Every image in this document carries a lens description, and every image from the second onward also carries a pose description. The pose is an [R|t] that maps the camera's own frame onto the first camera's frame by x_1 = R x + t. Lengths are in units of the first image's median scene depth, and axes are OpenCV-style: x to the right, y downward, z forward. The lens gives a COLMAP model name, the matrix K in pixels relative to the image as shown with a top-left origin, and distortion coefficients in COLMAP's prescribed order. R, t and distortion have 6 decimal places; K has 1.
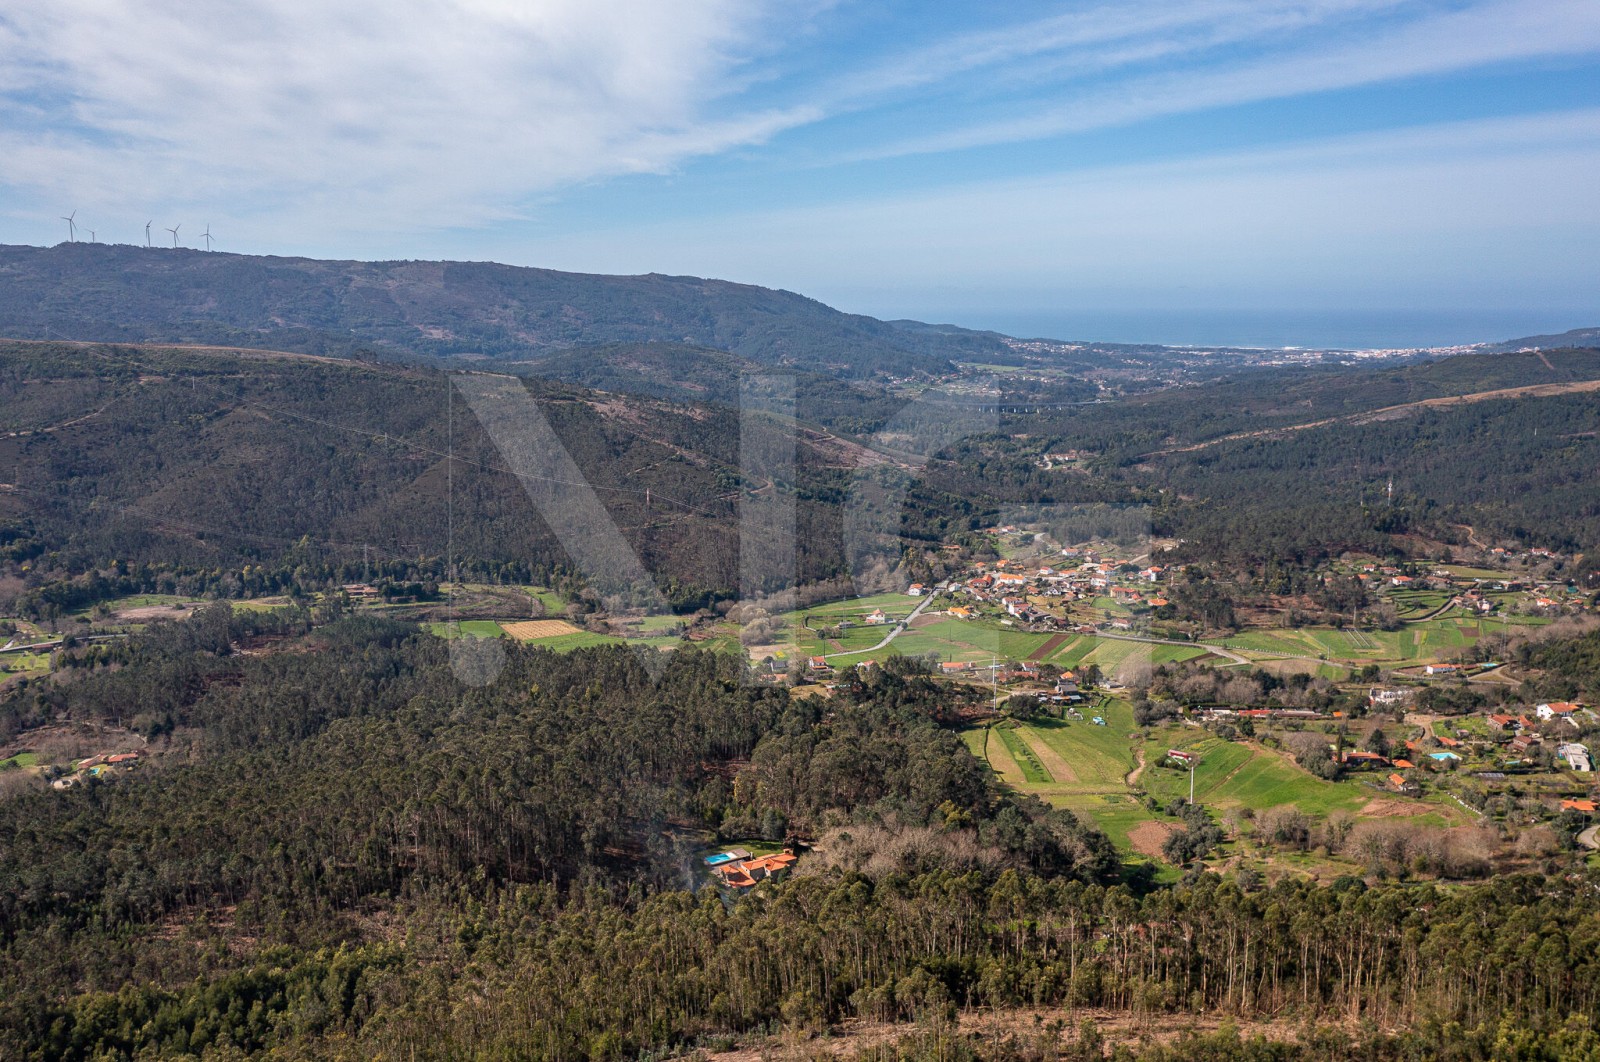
lens RADIAL K [[1333.4, 0, 805.5], [0, 1333.4, 538.3], [0, 0, 1]] dist [-0.020901, 0.066973]
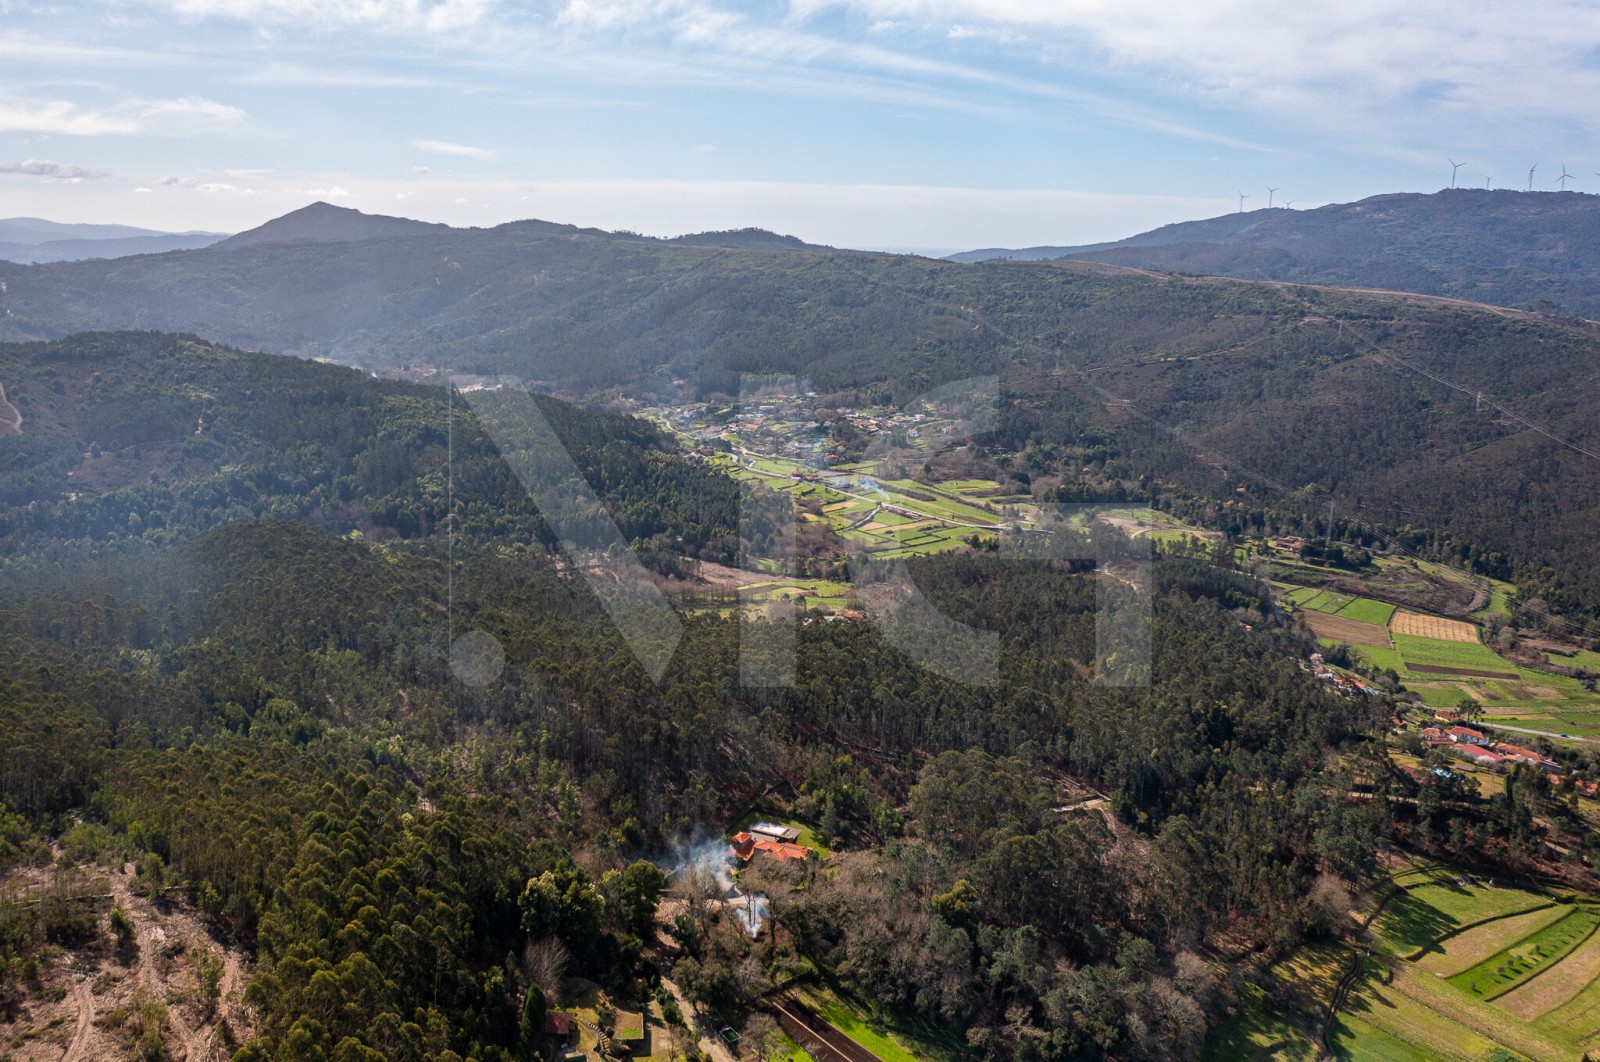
lens RADIAL K [[1255.6, 0, 802.9], [0, 1255.6, 548.1], [0, 0, 1]] dist [-0.007366, 0.028500]
pose [[0.520869, 0.211549, -0.827008, 0.174722], [-0.161248, 0.975748, 0.148040, -0.026121], [0.838269, 0.056244, 0.542349, 0.134745]]
